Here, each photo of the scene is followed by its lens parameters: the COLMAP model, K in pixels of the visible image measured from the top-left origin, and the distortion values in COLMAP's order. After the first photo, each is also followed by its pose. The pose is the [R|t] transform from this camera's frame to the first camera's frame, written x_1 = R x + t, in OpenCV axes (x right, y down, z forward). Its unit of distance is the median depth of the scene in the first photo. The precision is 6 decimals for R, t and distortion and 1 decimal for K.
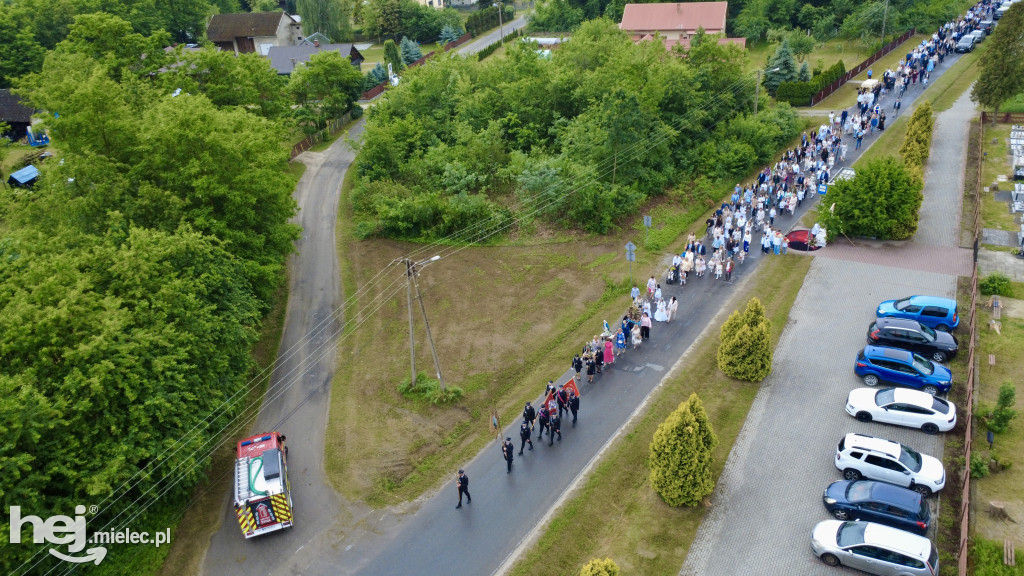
lens RADIAL K [[771.2, 0, 512.0], [0, 771.2, 288.0], [0, 0, 1]] dist [0.003722, -0.002983]
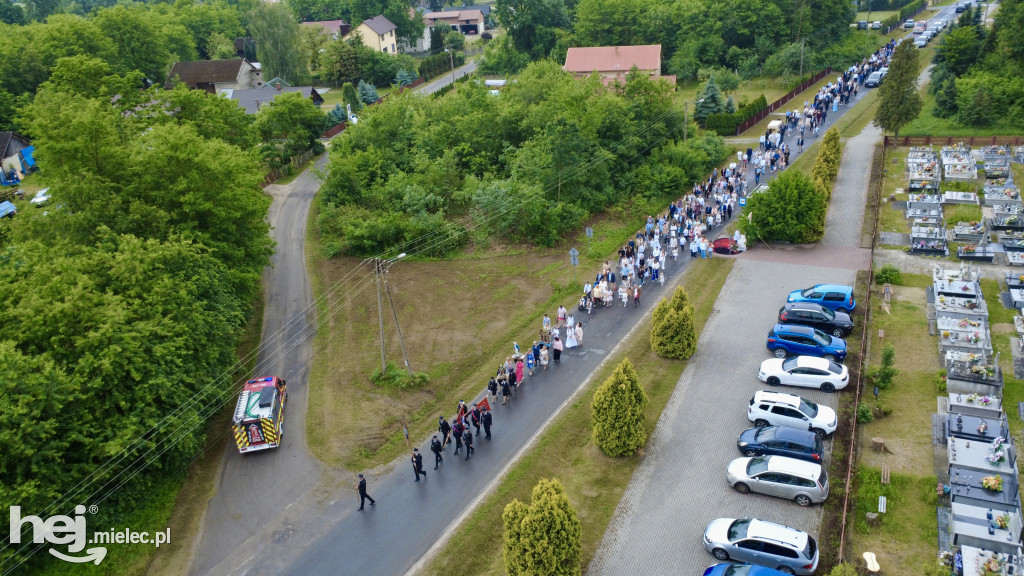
lens RADIAL K [[771.2, 0, 512.0], [0, 771.2, 288.0], [0, 0, 1]] dist [0.003722, -0.002983]
pose [[0.998057, -0.026936, 0.056177, -0.001005], [0.030184, 0.997872, -0.057800, 0.058390], [-0.054500, 0.059383, 0.996746, -0.109171]]
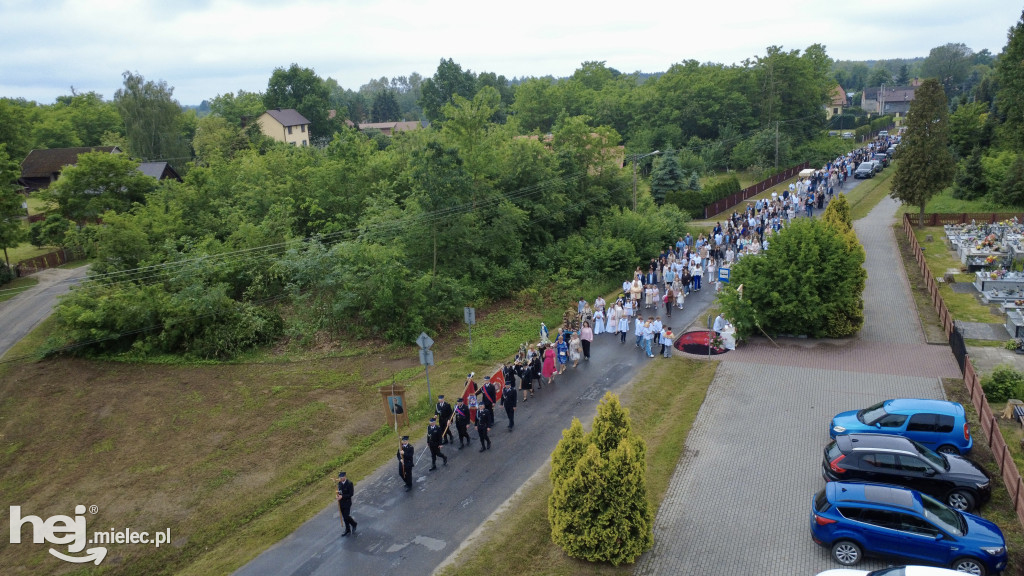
lens RADIAL K [[771.2, 0, 512.0], [0, 771.2, 288.0], [0, 0, 1]] dist [0.003722, -0.002983]
pose [[0.994618, -0.002761, 0.103577, 0.152859], [0.027766, 0.970187, -0.240762, 0.051996], [-0.099824, 0.242342, 0.965042, 0.382842]]
